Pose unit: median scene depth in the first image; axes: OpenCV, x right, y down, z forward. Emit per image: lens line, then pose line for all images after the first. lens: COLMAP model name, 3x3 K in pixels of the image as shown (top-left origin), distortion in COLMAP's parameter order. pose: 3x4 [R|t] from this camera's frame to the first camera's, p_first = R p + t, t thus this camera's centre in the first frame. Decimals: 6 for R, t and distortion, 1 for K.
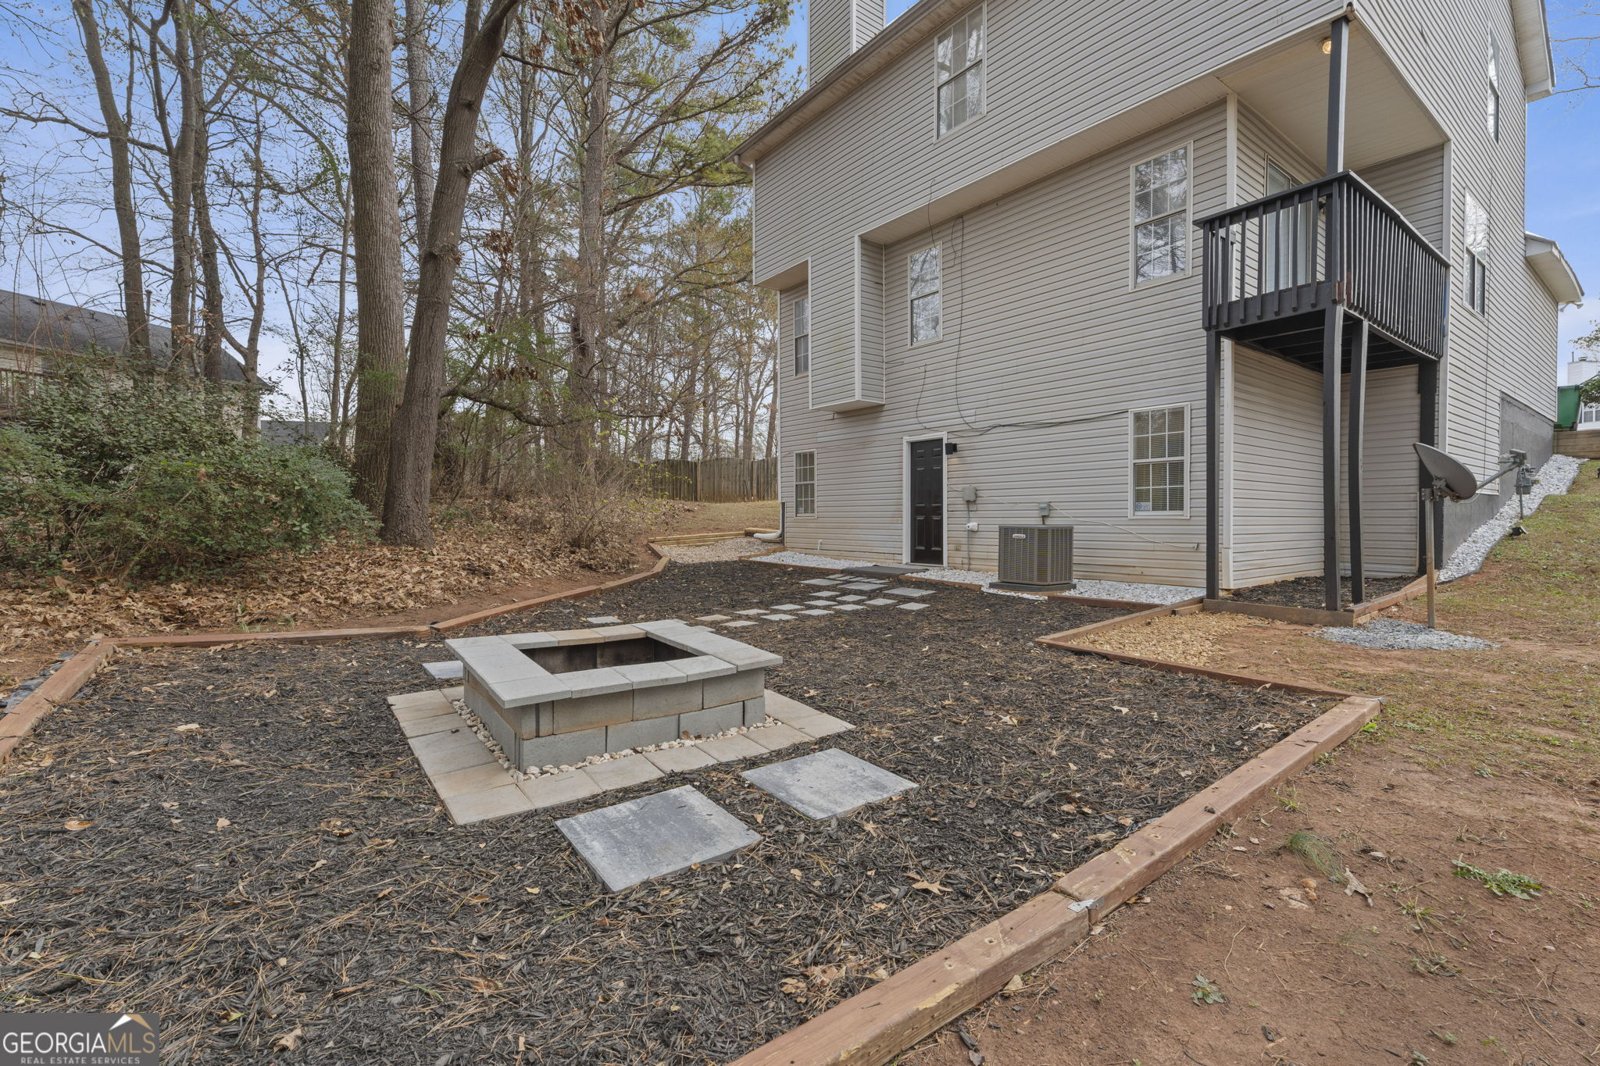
lens RADIAL K [[711.4, 0, 806.1], [0, 711.4, 533.8], [0, 0, 1]] dist [-0.002554, -0.000206]
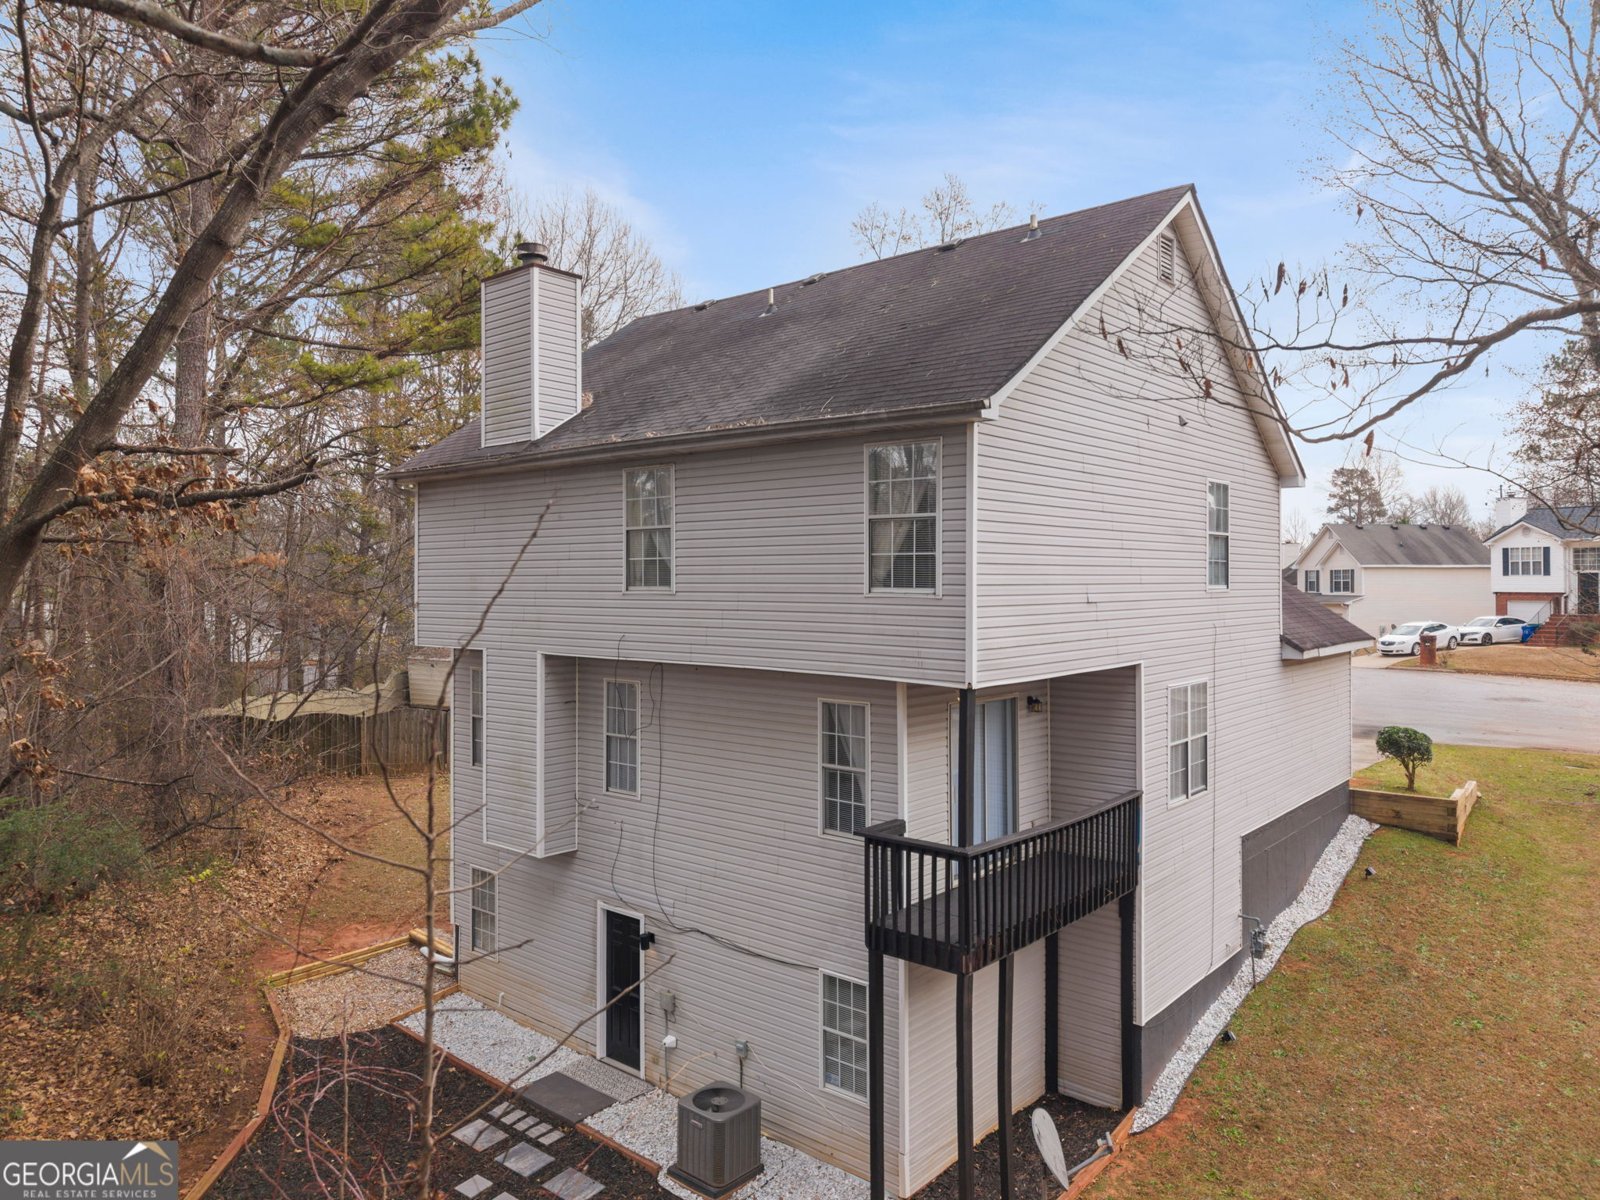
lens RADIAL K [[1080.6, 0, 796.2], [0, 1080.6, 591.8], [0, 0, 1]] dist [0.004603, -0.000065]
pose [[0.978578, 0.005435, 0.205806, 0.108211], [-0.001857, 0.999844, -0.017575, -0.495930], [-0.205870, 0.016816, 0.978435, -0.279248]]
